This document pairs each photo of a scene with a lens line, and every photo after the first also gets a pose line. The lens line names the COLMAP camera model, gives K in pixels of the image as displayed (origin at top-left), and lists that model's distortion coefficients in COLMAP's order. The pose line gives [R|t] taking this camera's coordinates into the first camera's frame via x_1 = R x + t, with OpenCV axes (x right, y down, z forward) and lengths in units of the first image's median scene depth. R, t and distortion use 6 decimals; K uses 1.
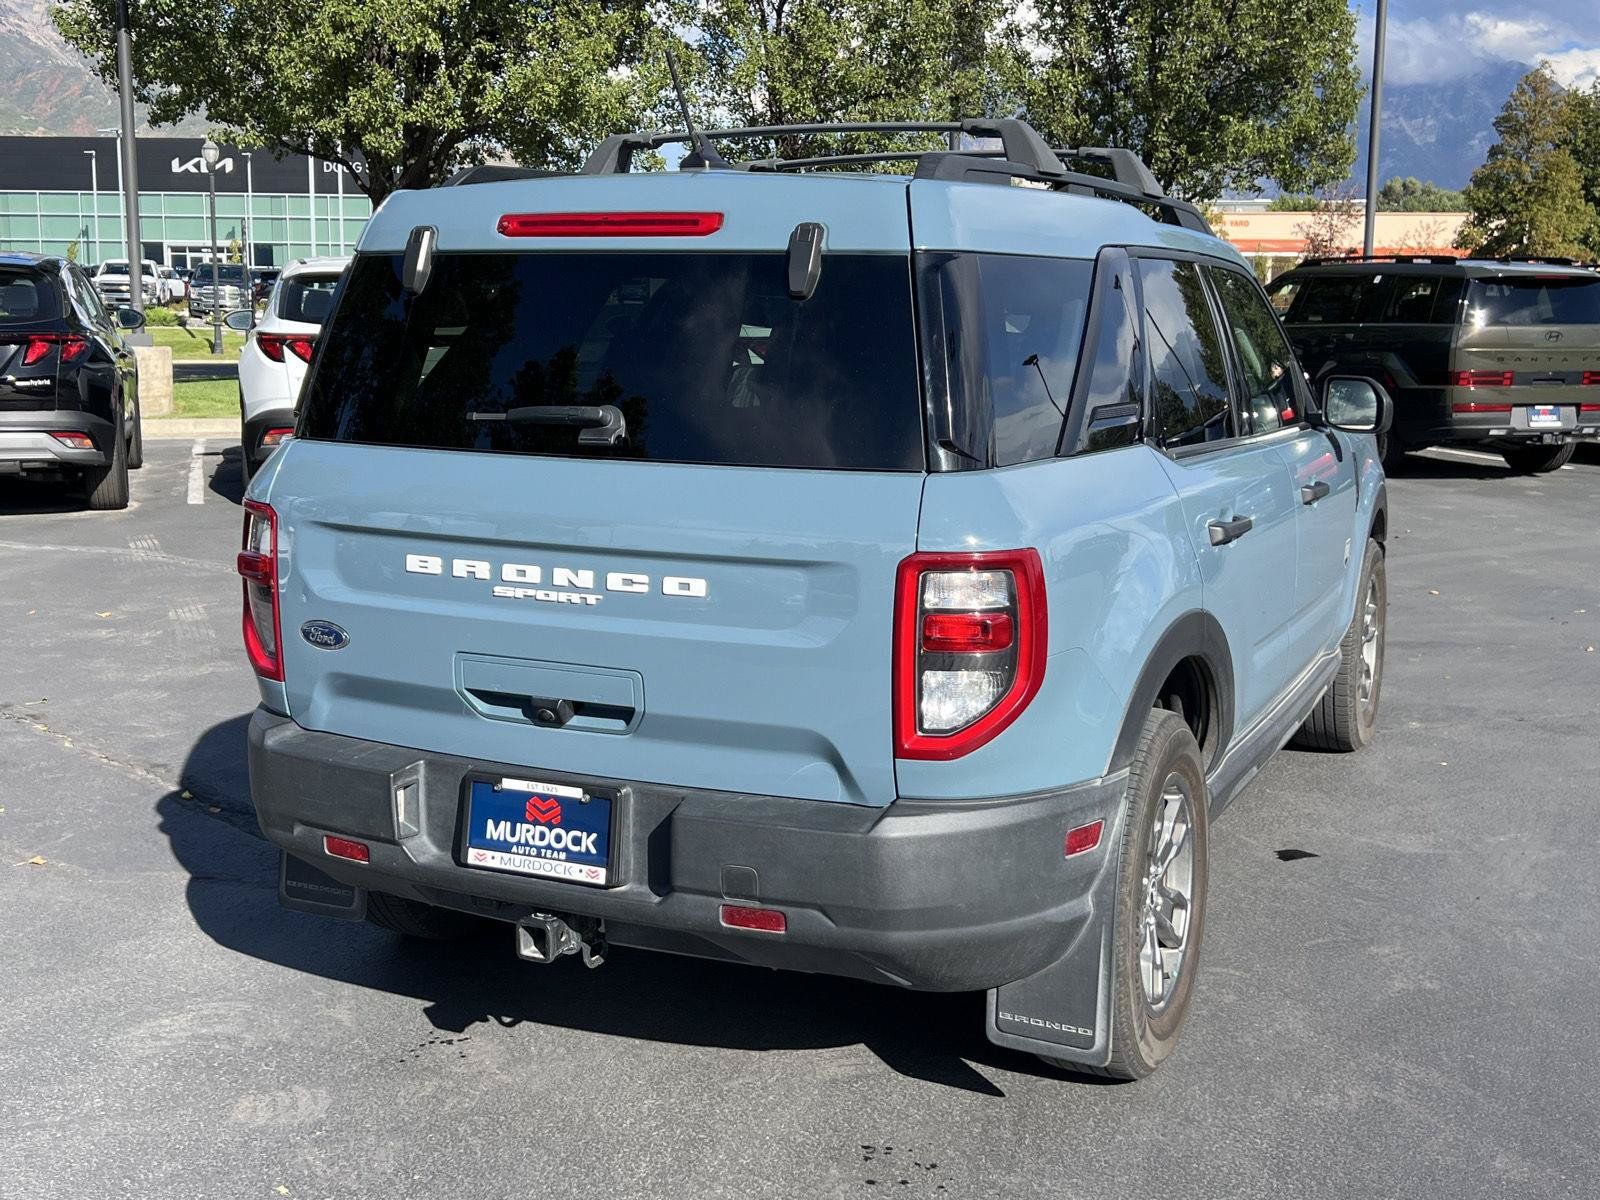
lens RADIAL K [[1734.1, 0, 800.0], [0, 1734.1, 600.0], [0, 0, 1]] dist [0.149142, -0.348153]
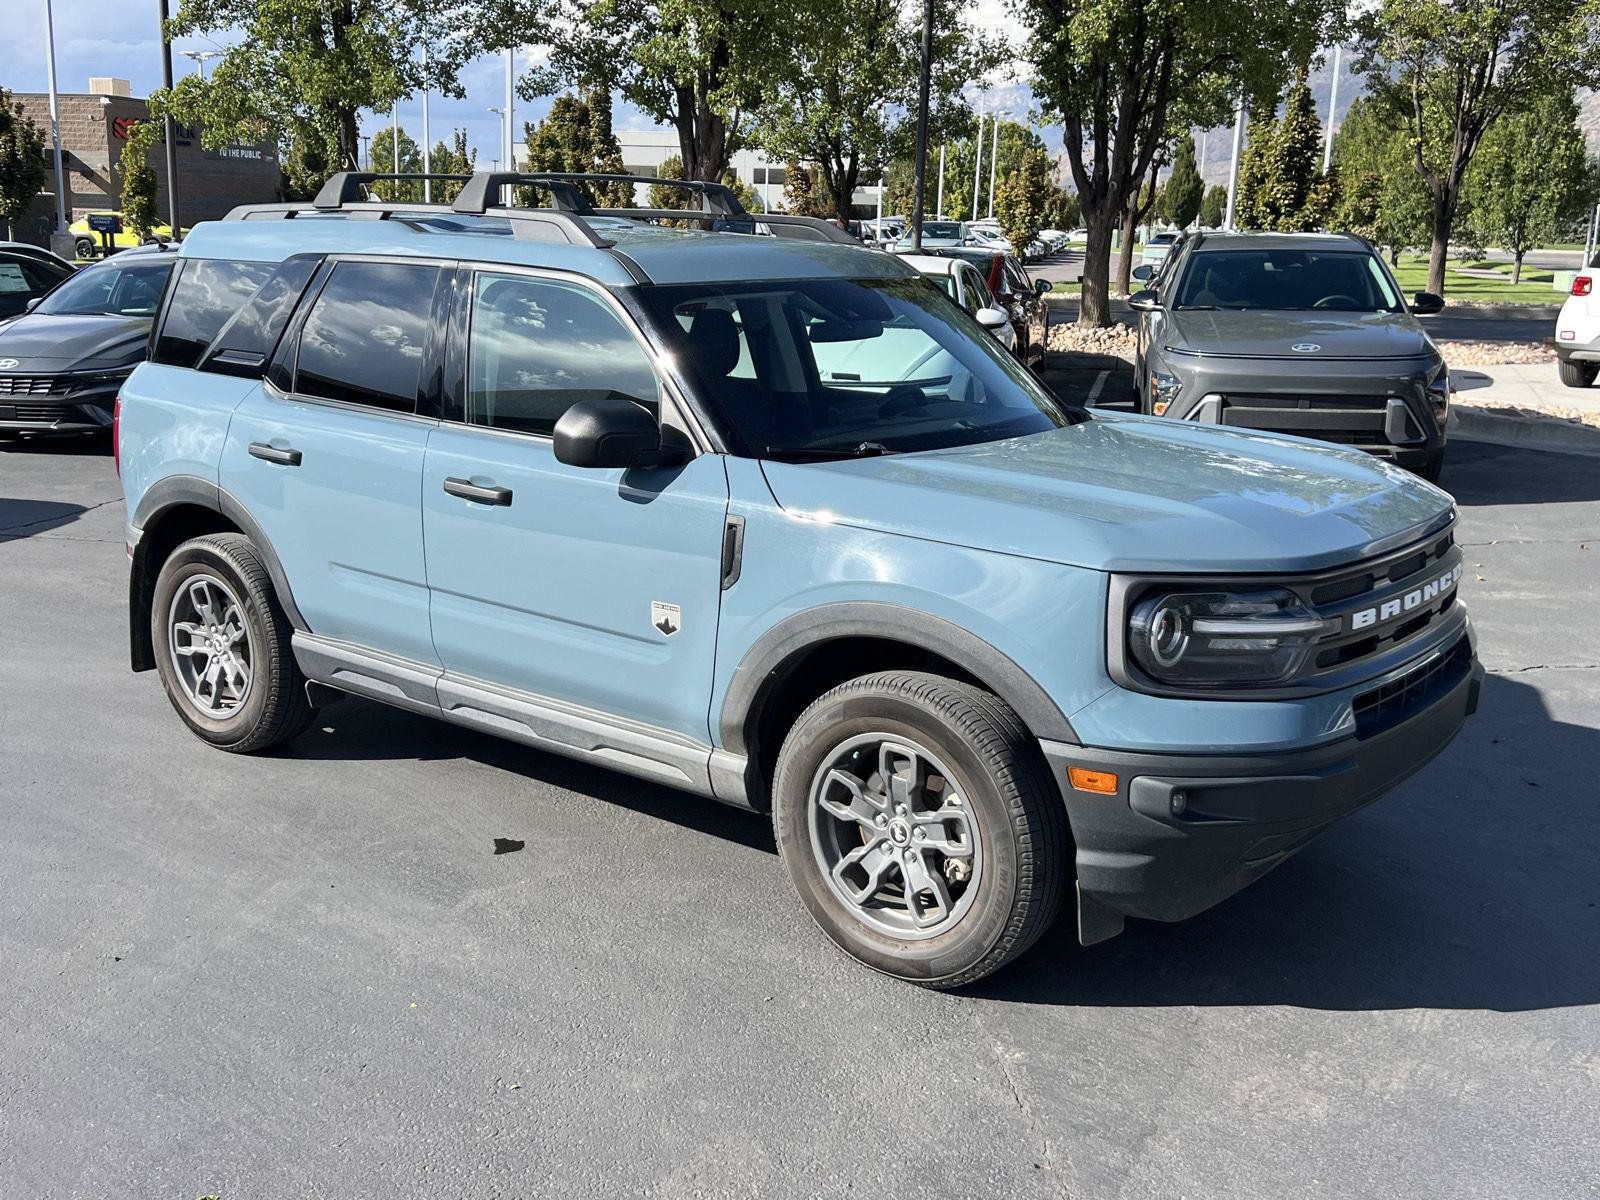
lens RADIAL K [[1649.6, 0, 746.6], [0, 1649.6, 589.9], [0, 0, 1]] dist [0.112198, -0.242051]
pose [[-0.244818, 0.195110, -0.949735, 1.765374], [-0.177060, 0.954075, 0.241643, -0.398490], [0.953265, 0.227319, -0.199029, 2.008493]]
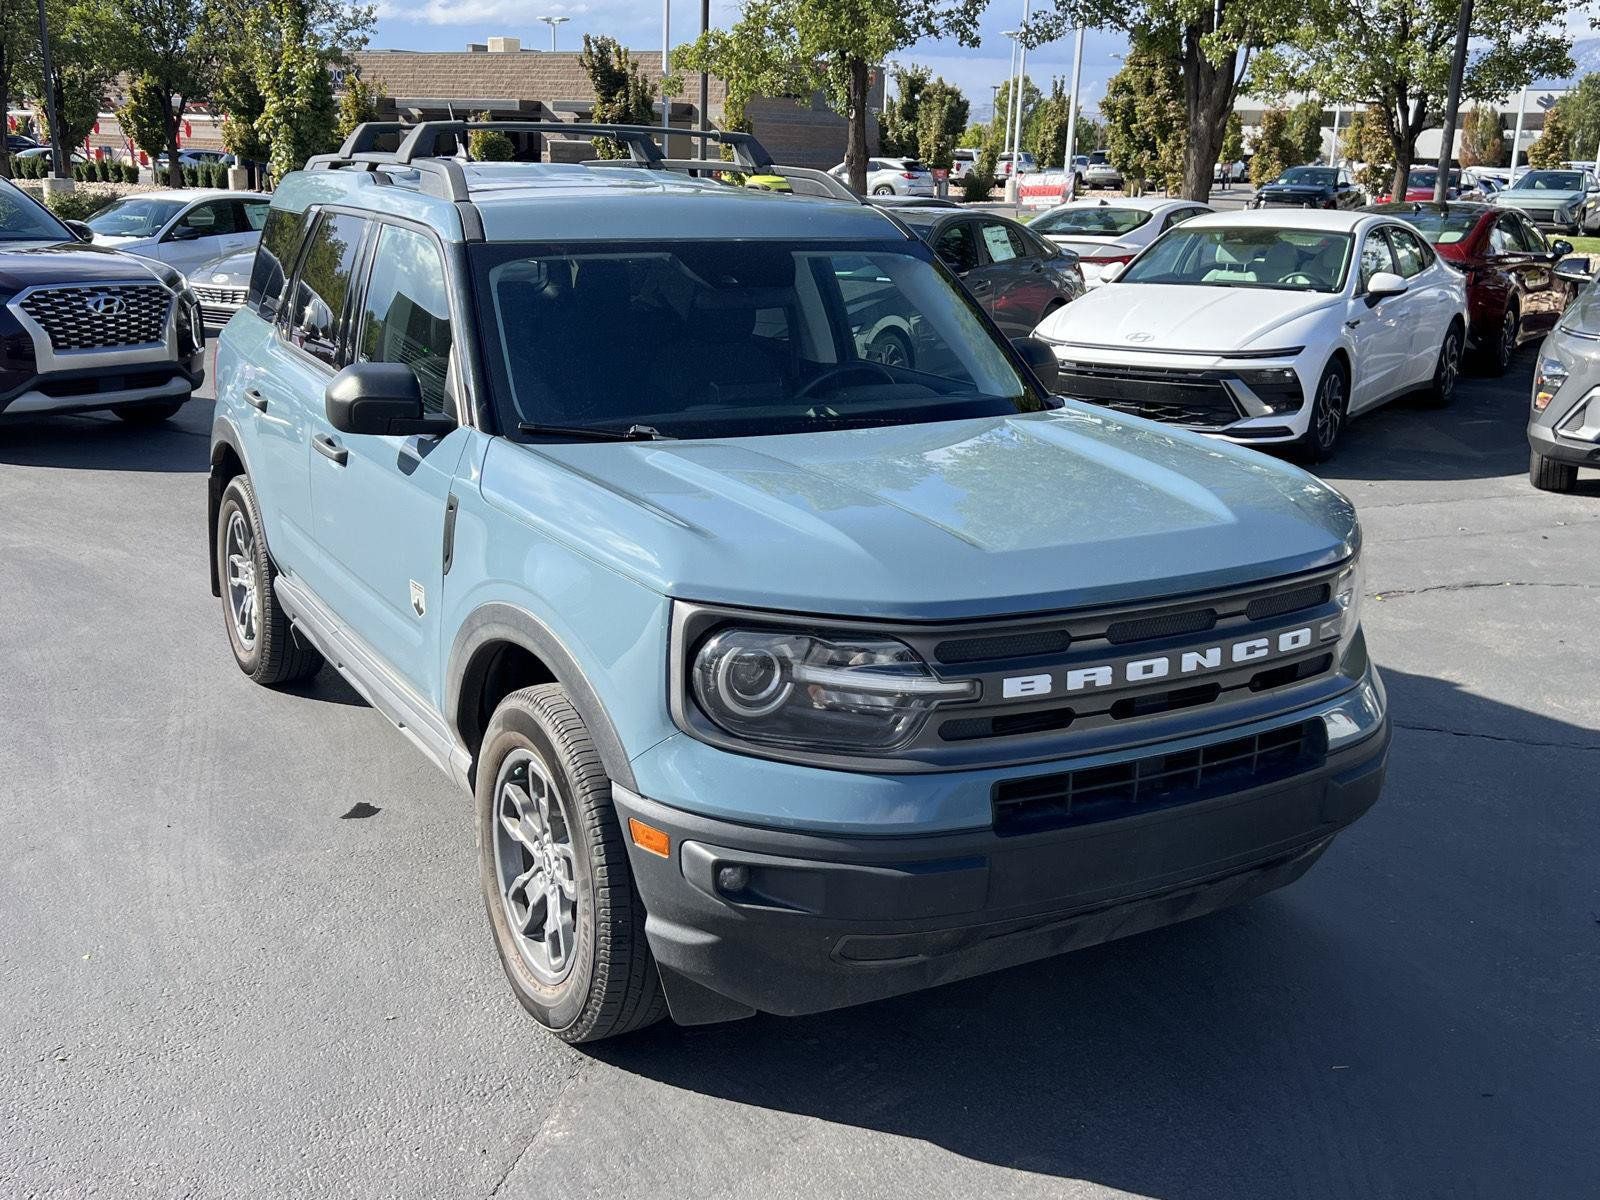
lens RADIAL K [[1634.9, 0, 800.0], [0, 1634.9, 600.0], [0, 0, 1]] dist [0.028569, 0.004225]
pose [[-0.587164, 0.189101, -0.787070, 1.333887], [-0.157689, 0.926981, 0.340354, -0.509840], [0.793960, 0.323955, -0.514470, 2.550687]]
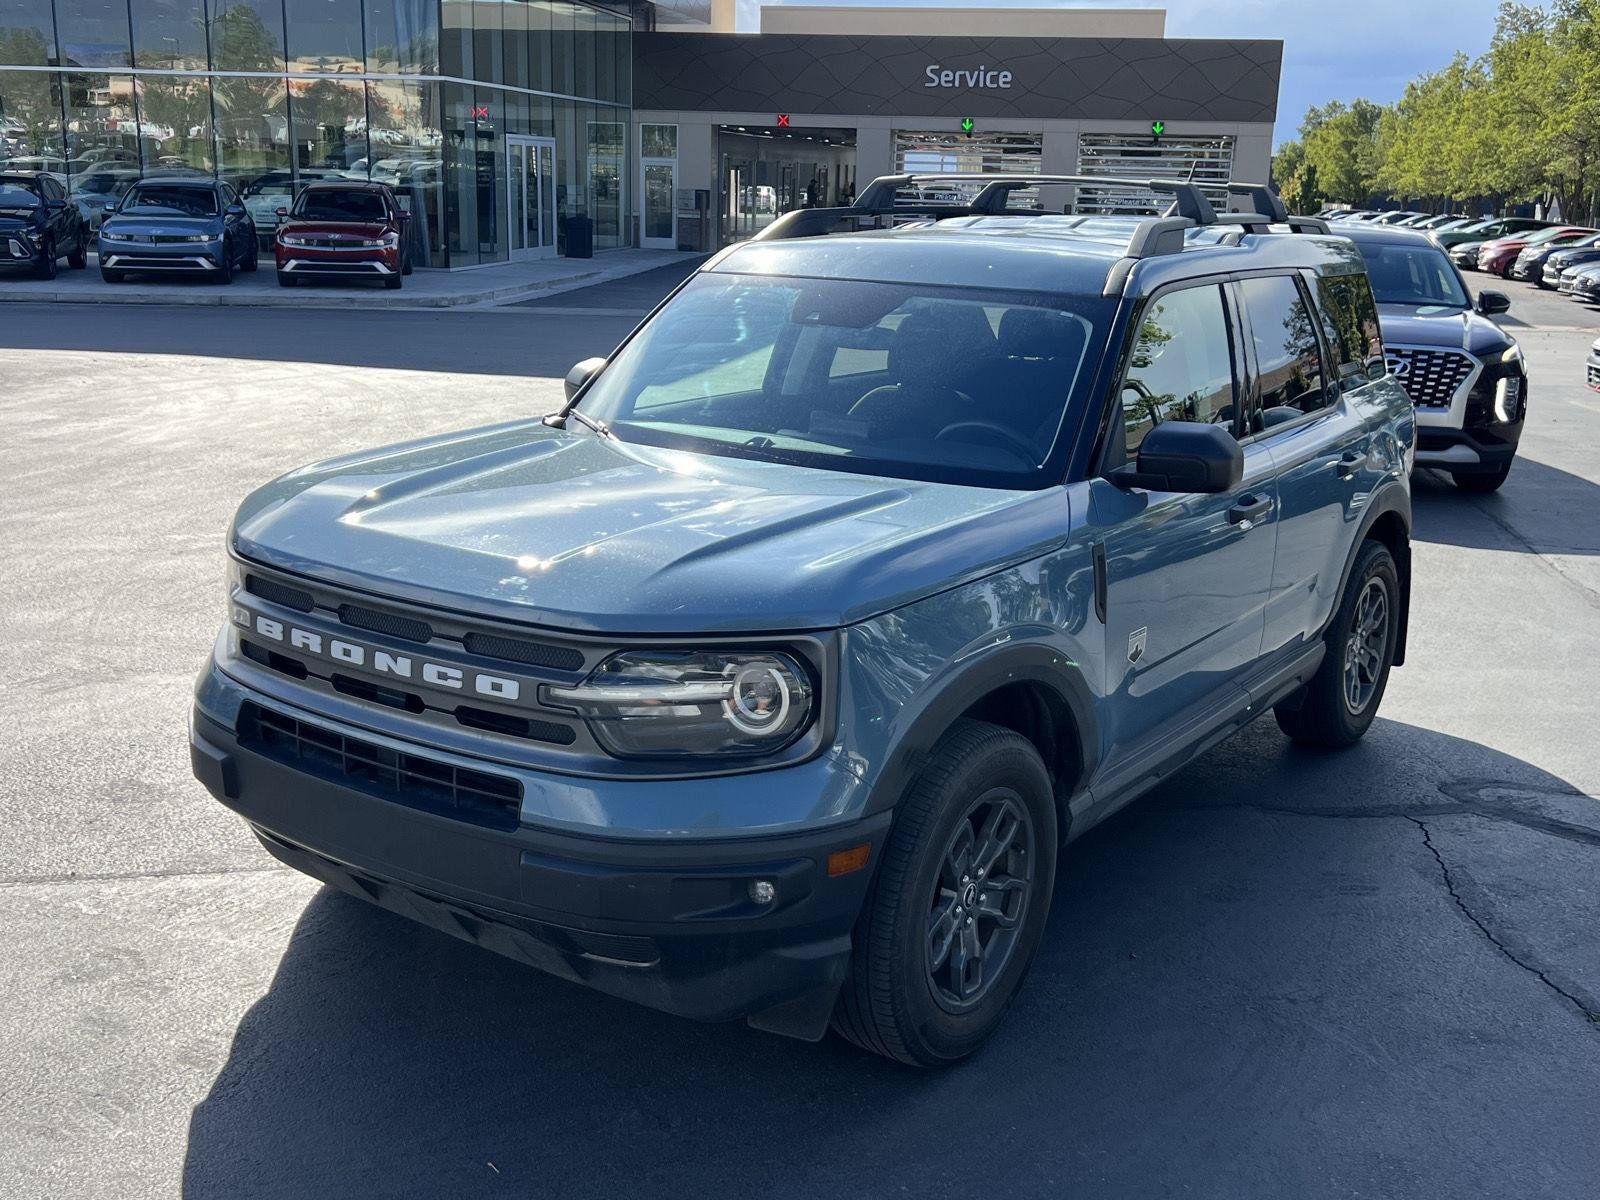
lens RADIAL K [[1634.9, 0, 800.0], [0, 1634.9, 600.0], [0, 0, 1]] dist [0.028569, 0.004225]
pose [[-0.984912, -0.079259, 0.153837, 0.034871], [-0.011903, 0.917874, 0.396695, -0.622779], [-0.172645, 0.388878, -0.904968, 3.105458]]
